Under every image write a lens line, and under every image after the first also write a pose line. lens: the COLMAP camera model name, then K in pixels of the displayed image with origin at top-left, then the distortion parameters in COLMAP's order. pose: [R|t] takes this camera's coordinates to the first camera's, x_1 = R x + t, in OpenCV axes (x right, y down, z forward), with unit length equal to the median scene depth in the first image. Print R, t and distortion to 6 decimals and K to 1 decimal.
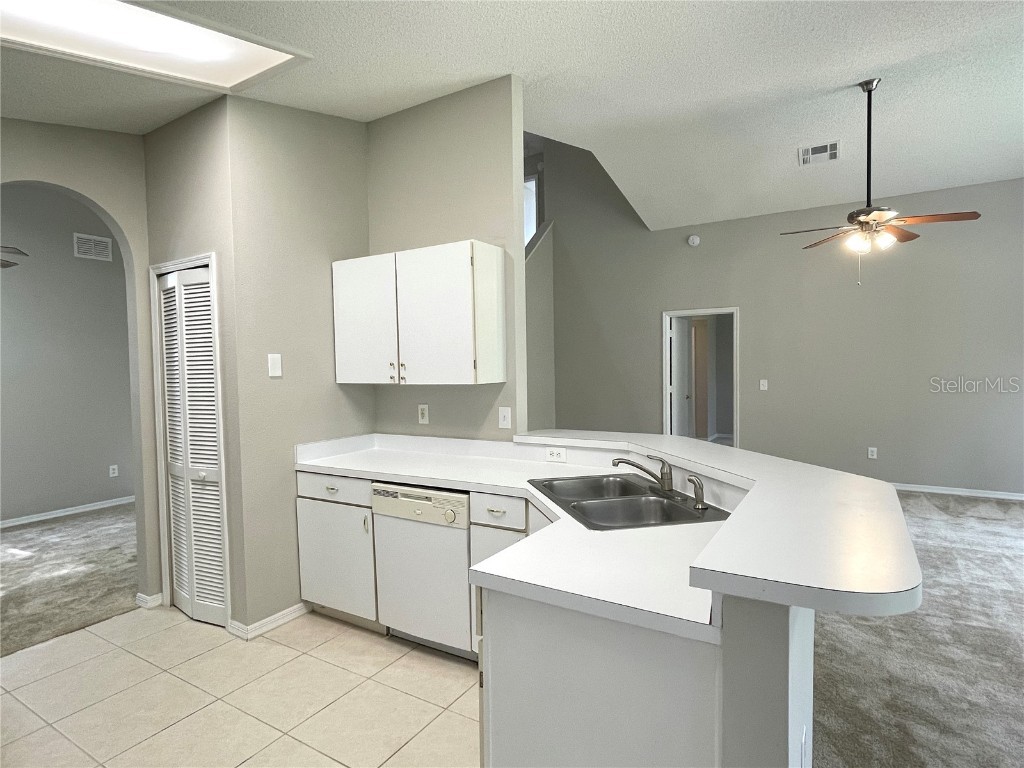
lens RADIAL K [[553.0, 0, 506.2], [0, 553.0, 389.4], [0, 0, 1]] dist [-0.011120, 0.009726]
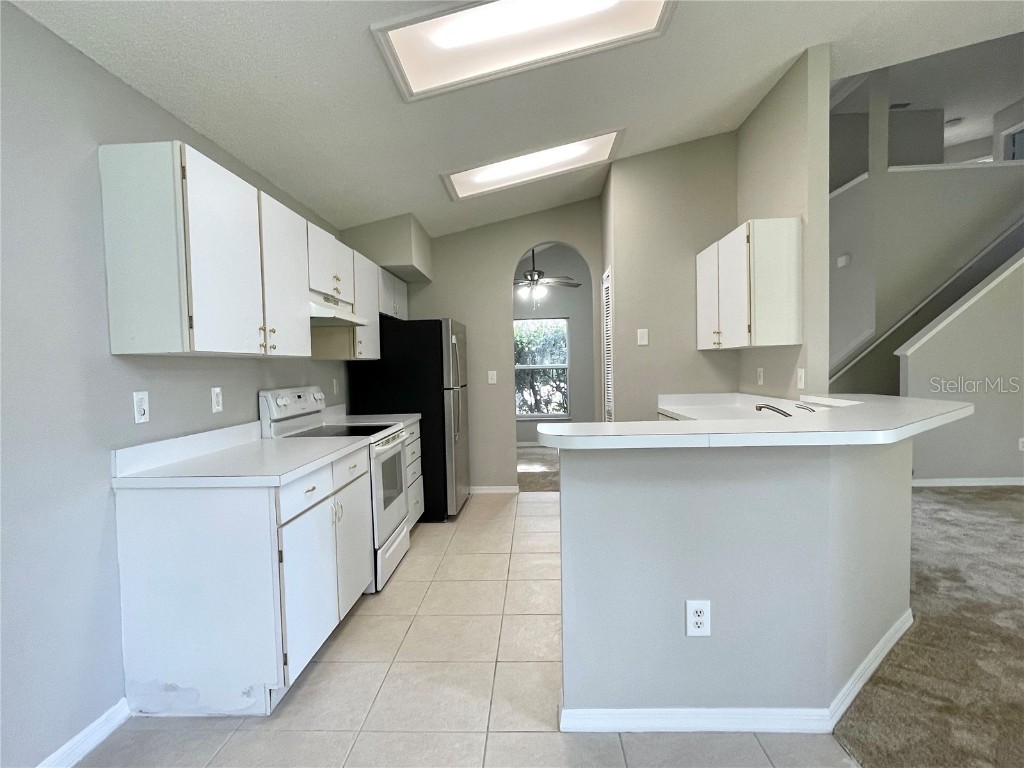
lens RADIAL K [[547.0, 0, 505.0], [0, 547.0, 392.1], [0, 0, 1]] dist [-0.002501, 0.001651]
pose [[0.480870, 0.047983, -0.875478, 0.392225], [-0.018589, 0.998835, 0.044534, 0.025305], [0.876595, -0.005141, 0.481202, -0.001379]]
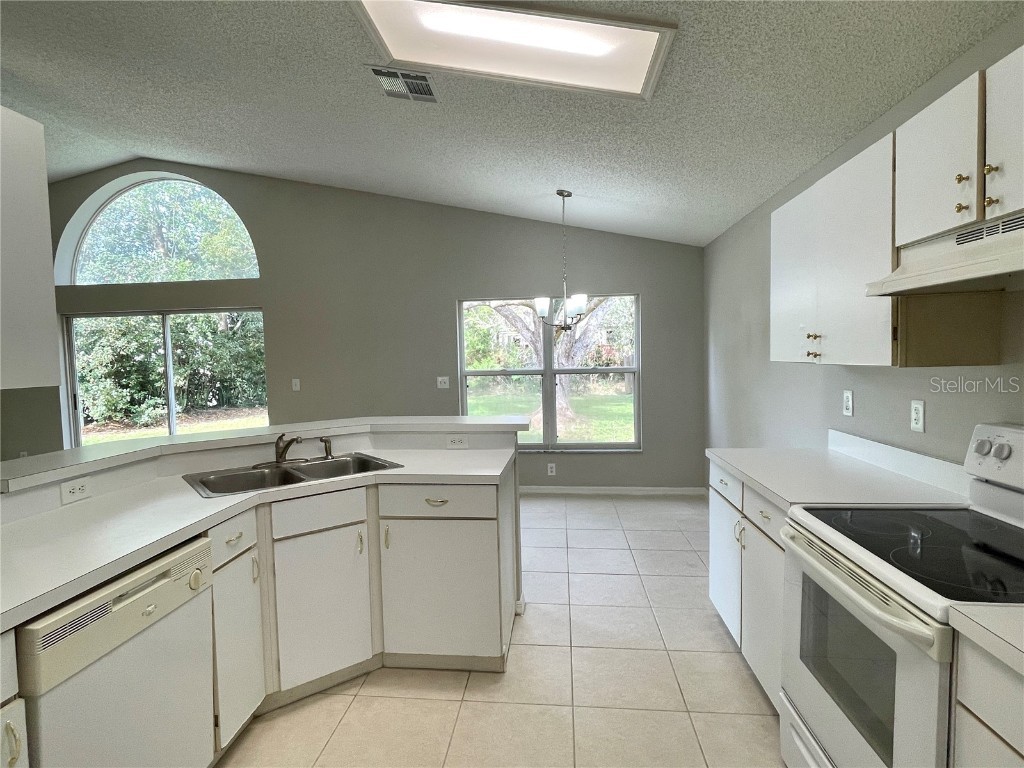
lens RADIAL K [[553.0, 0, 506.2], [0, 553.0, 389.4], [0, 0, 1]] dist [-0.011120, 0.009726]
pose [[-0.434115, -0.027451, 0.900439, -0.426804], [0.067908, 0.995695, 0.063094, -0.006867], [-0.898294, 0.088538, -0.430382, 0.464762]]
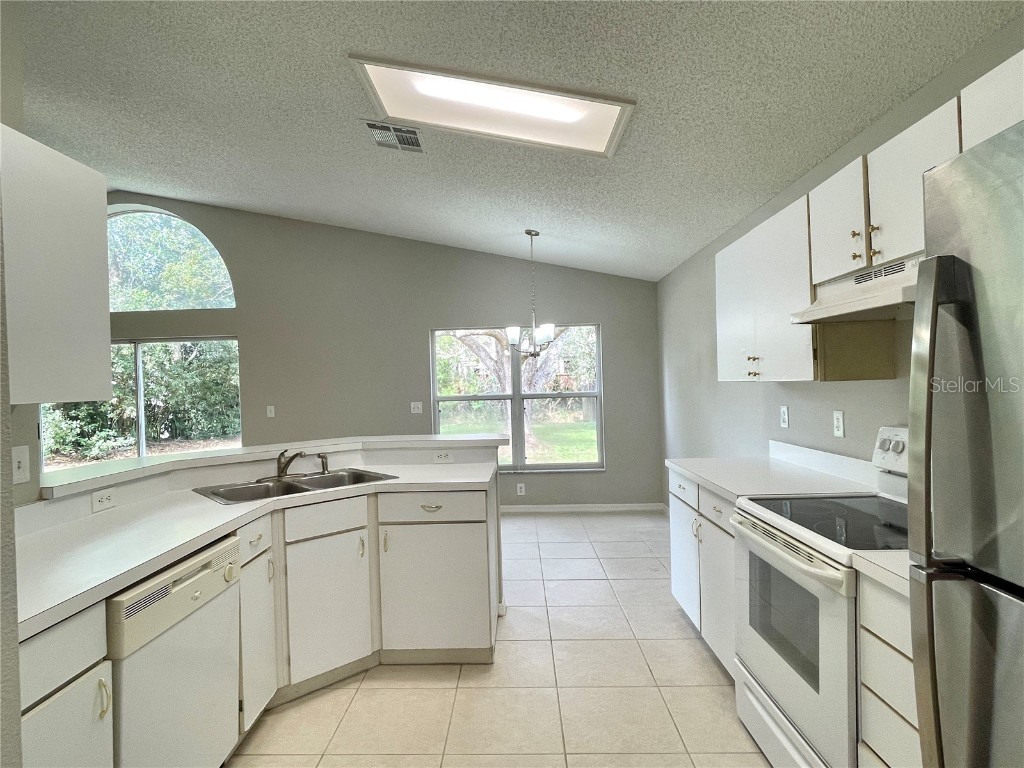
lens RADIAL K [[552.0, 0, 505.9], [0, 552.0, 391.7], [0, 0, 1]] dist [-0.001454, -0.000435]
pose [[-0.501558, 0.021497, 0.864857, -0.468914], [0.073511, 0.997135, 0.017846, 0.000390], [-0.861995, 0.072527, -0.501701, 0.516229]]
